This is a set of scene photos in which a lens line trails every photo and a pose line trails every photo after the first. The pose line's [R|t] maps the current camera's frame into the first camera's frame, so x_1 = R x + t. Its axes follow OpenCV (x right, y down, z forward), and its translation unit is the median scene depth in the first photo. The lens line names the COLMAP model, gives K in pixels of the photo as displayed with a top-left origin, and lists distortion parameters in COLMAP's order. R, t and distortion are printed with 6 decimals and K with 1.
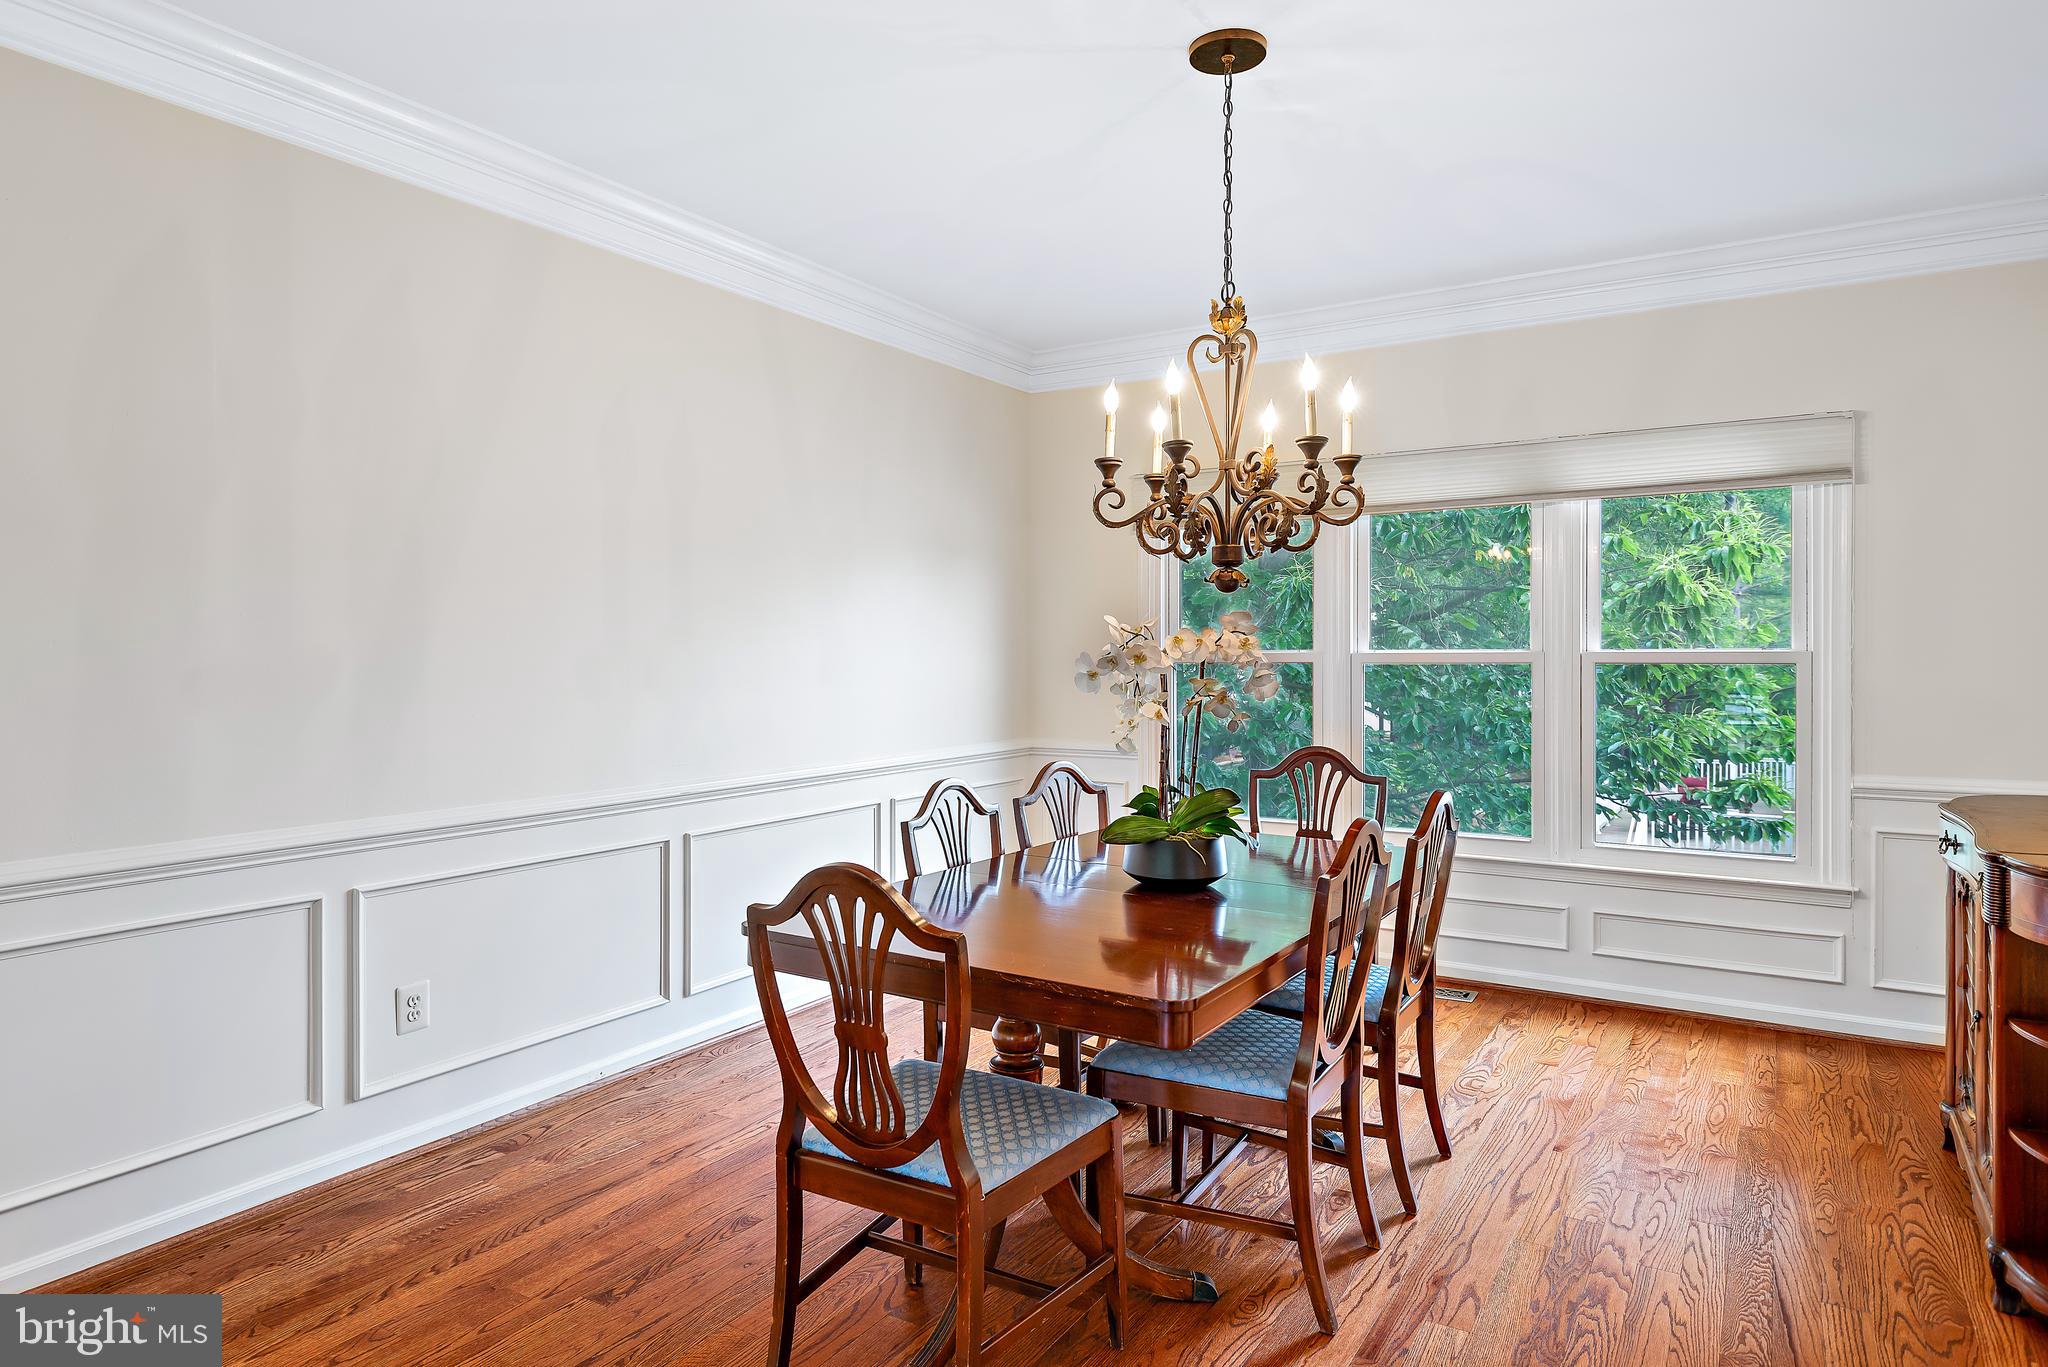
lens RADIAL K [[1272.4, 0, 1011.6], [0, 1272.4, 650.8], [0, 0, 1]] dist [0.024031, -0.005742]
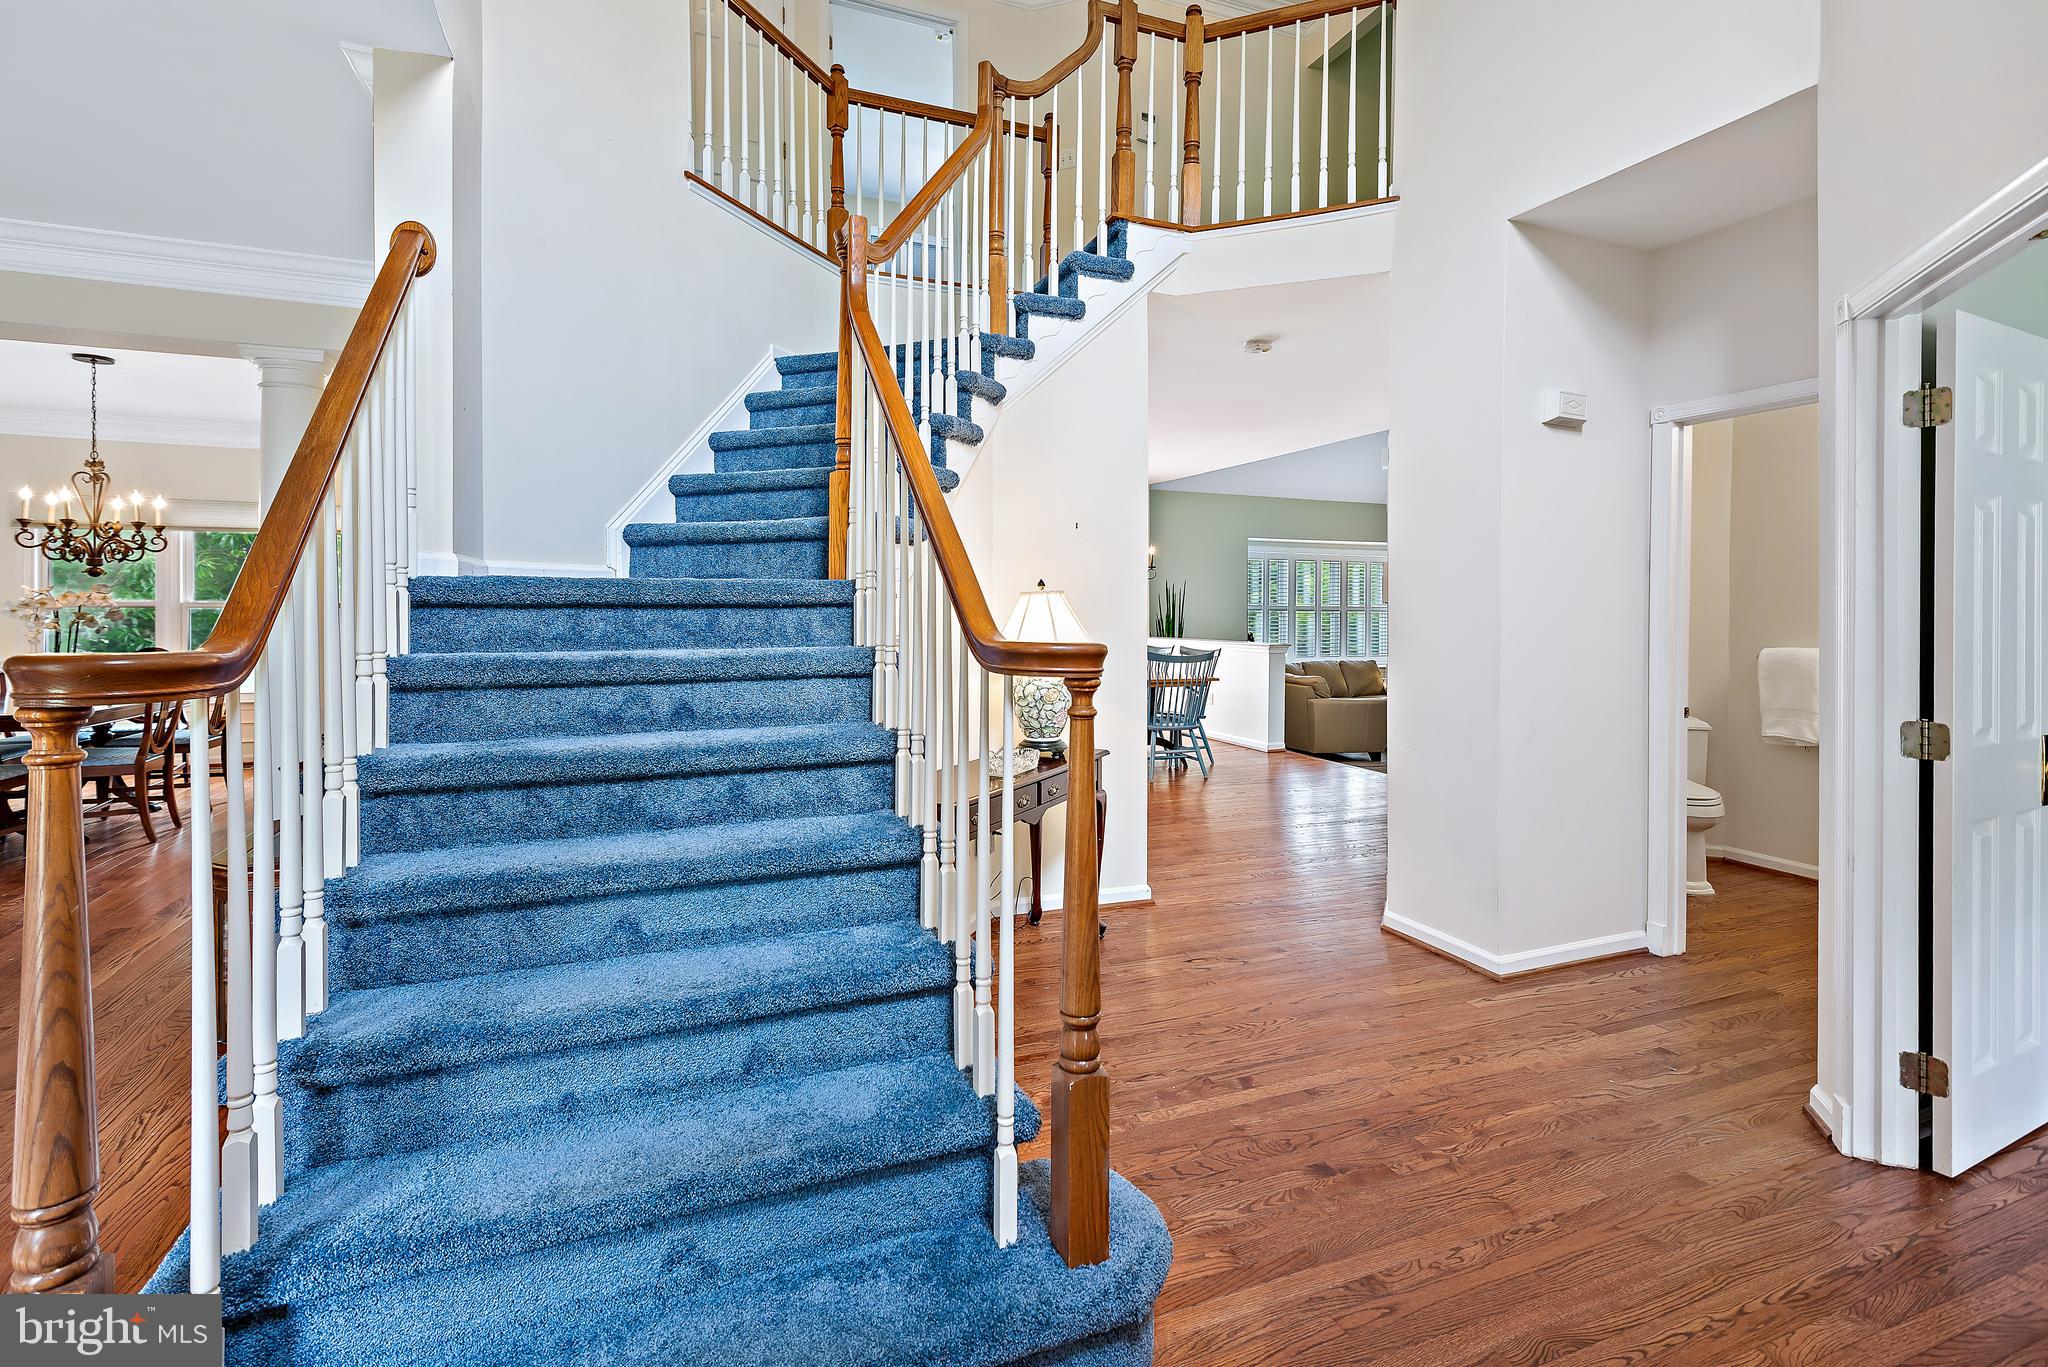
lens RADIAL K [[929.1, 0, 1008.9], [0, 929.1, 618.2], [0, 0, 1]] dist [0.017280, -0.008623]
pose [[0.586366, -0.003744, 0.810037, -0.260229], [-0.012038, 0.999839, 0.013335, -0.012355], [-0.809957, -0.017571, 0.586227, -1.487258]]
